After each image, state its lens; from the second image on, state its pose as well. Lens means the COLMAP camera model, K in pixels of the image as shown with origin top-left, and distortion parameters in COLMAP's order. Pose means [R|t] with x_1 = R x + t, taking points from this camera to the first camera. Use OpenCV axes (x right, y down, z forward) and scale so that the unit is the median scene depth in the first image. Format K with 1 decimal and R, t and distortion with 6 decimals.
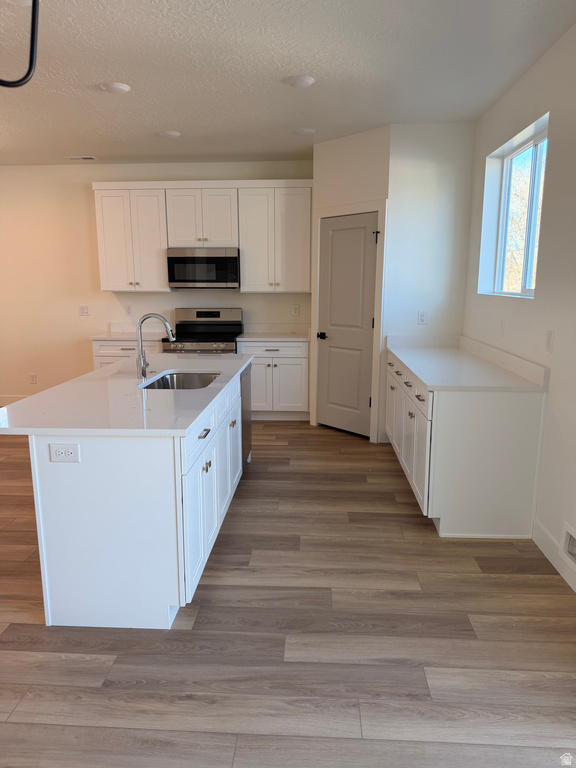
lens RADIAL K [[537.5, 0, 291.8], [0, 537.5, 387.5], [0, 0, 1]] dist [0.029112, -0.037626]
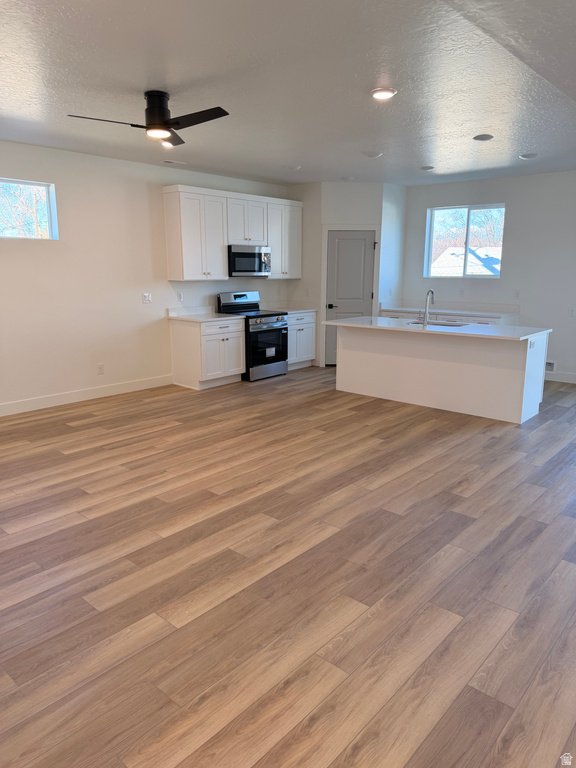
lens RADIAL K [[537.5, 0, 282.0], [0, 537.5, 383.5], [0, 0, 1]] dist [0.029112, -0.037626]
pose [[0.628584, -0.161038, 0.760886, -1.173264], [0.150943, 0.984987, 0.083771, -0.026586], [-0.762953, 0.062194, 0.643455, 0.116466]]
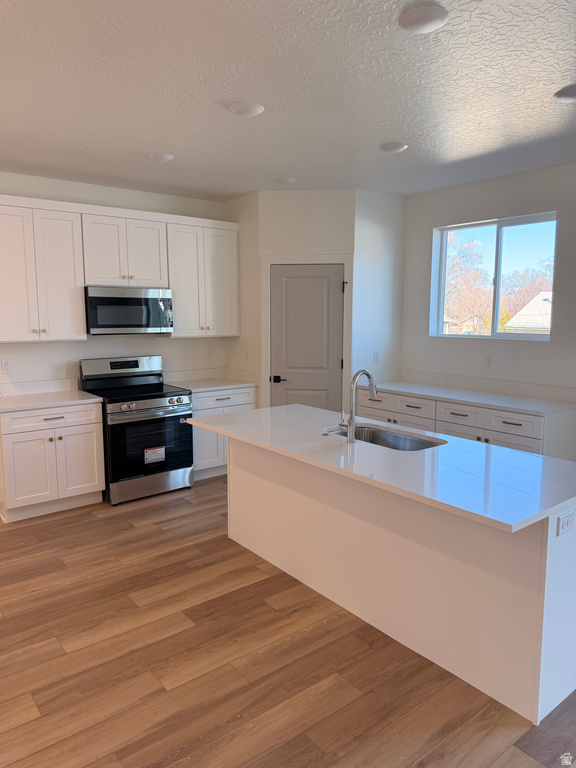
lens RADIAL K [[537.5, 0, 294.6], [0, 537.5, 376.6], [0, 0, 1]] dist [0.029112, -0.037626]
pose [[0.746036, -0.074567, 0.661717, -0.543337], [0.127257, 0.991361, -0.031759, -0.061967], [-0.653632, 0.107902, 0.749081, 0.218711]]
